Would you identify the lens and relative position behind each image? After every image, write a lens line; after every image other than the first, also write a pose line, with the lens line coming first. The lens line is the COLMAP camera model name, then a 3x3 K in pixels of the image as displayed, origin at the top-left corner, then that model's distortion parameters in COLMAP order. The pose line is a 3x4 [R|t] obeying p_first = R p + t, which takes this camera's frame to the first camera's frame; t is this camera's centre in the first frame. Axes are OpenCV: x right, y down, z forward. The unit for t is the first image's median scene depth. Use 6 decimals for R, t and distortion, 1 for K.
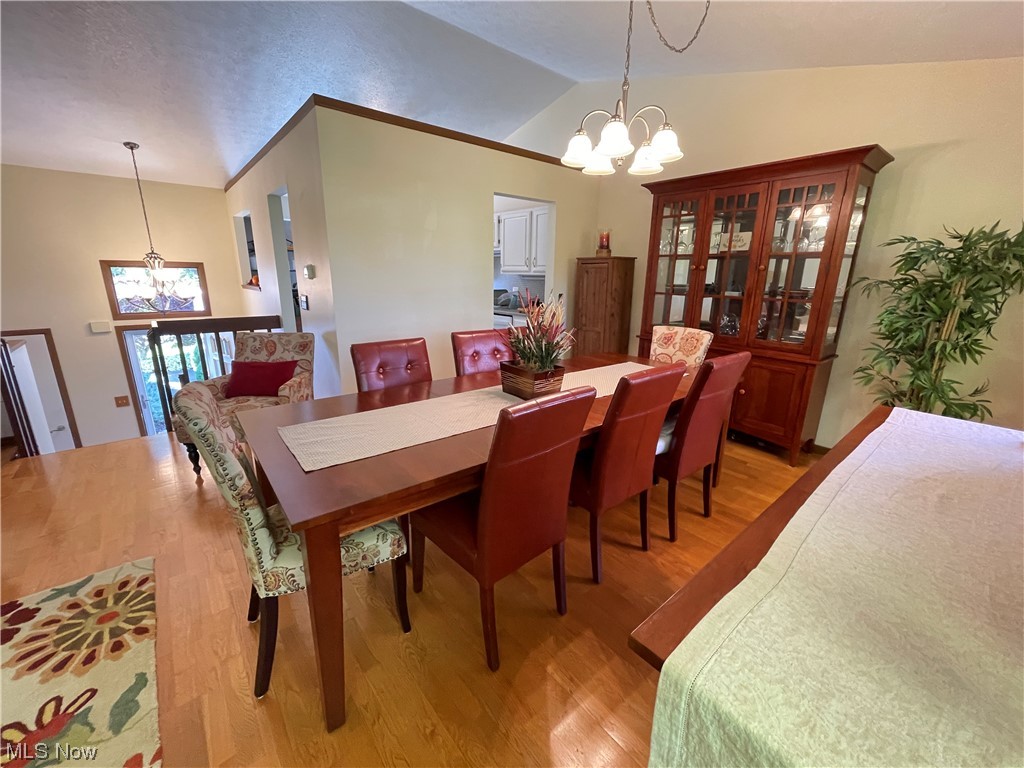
lens RADIAL K [[413.0, 0, 508.5], [0, 413.0, 382.1], [0, 0, 1]] dist [-0.000794, 0.000352]
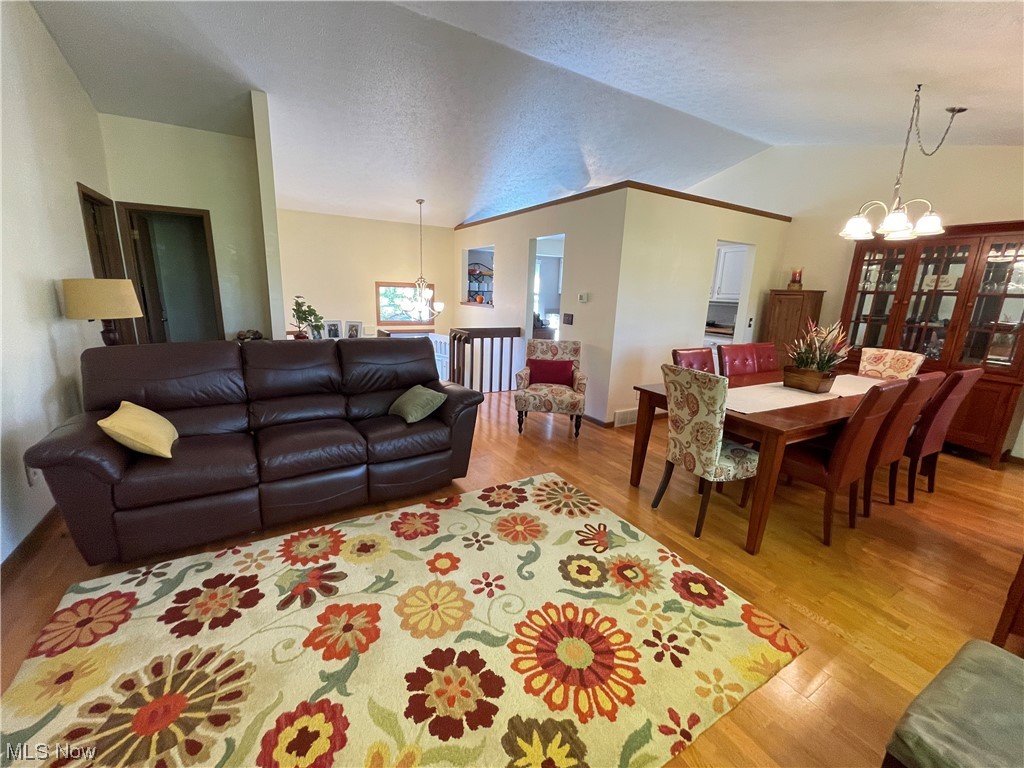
lens RADIAL K [[411.3, 0, 509.1], [0, 411.3, 383.0], [0, 0, 1]] dist [0.001766, 0.000273]
pose [[0.984618, 0.061145, -0.163674, -0.494431], [-0.067293, 0.997211, -0.032279, 0.083332], [0.161244, 0.042797, 0.985986, -0.403244]]
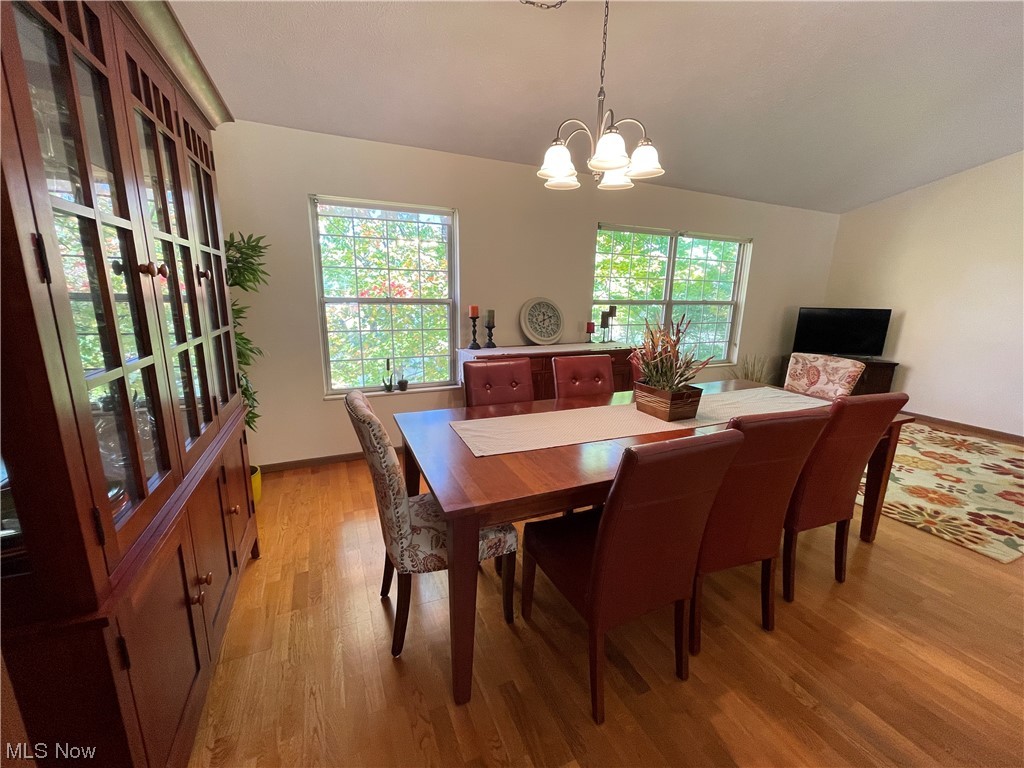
lens RADIAL K [[413.0, 0, 508.5], [0, 413.0, 382.1], [0, 0, 1]] dist [-0.000794, 0.000352]
pose [[-0.963707, -0.092589, 0.250391, 0.124546], [0.034542, 0.886798, 0.460865, -0.356420], [-0.264717, 0.452788, -0.851415, 1.305116]]
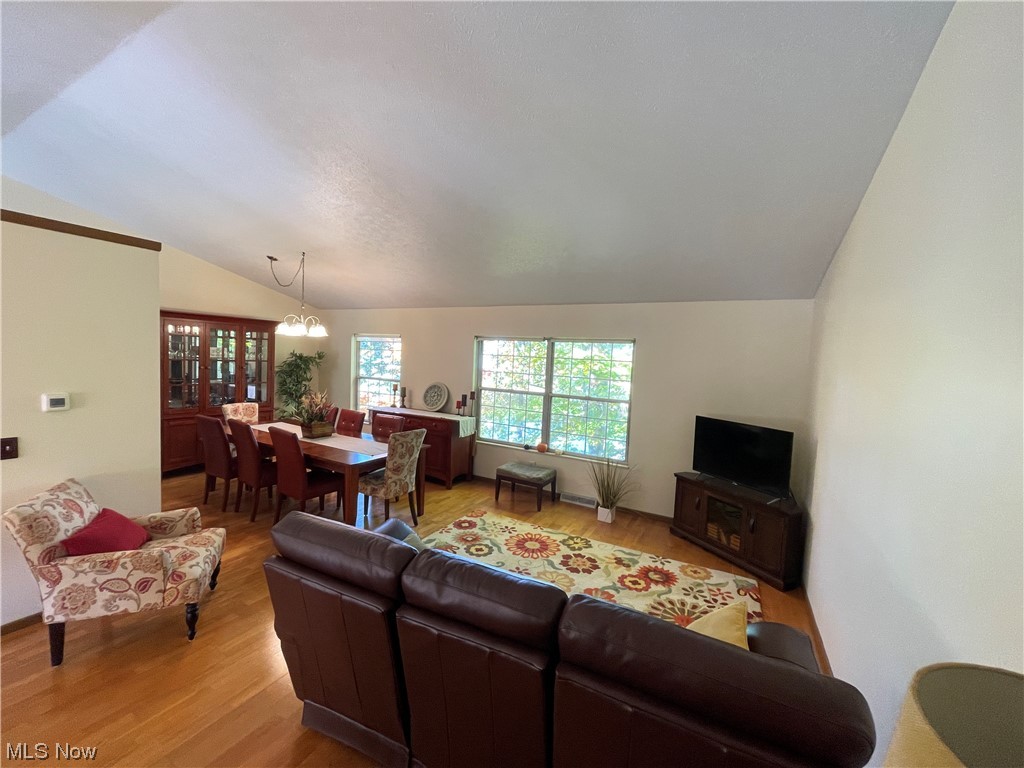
lens RADIAL K [[413.0, 0, 508.5], [0, 413.0, 382.1], [0, 0, 1]] dist [-0.000794, 0.000352]
pose [[-0.354239, -0.090582, 0.930758, -1.534634], [0.190773, 0.967367, 0.166751, -0.277876], [-0.915489, 0.236633, -0.325399, 0.480079]]
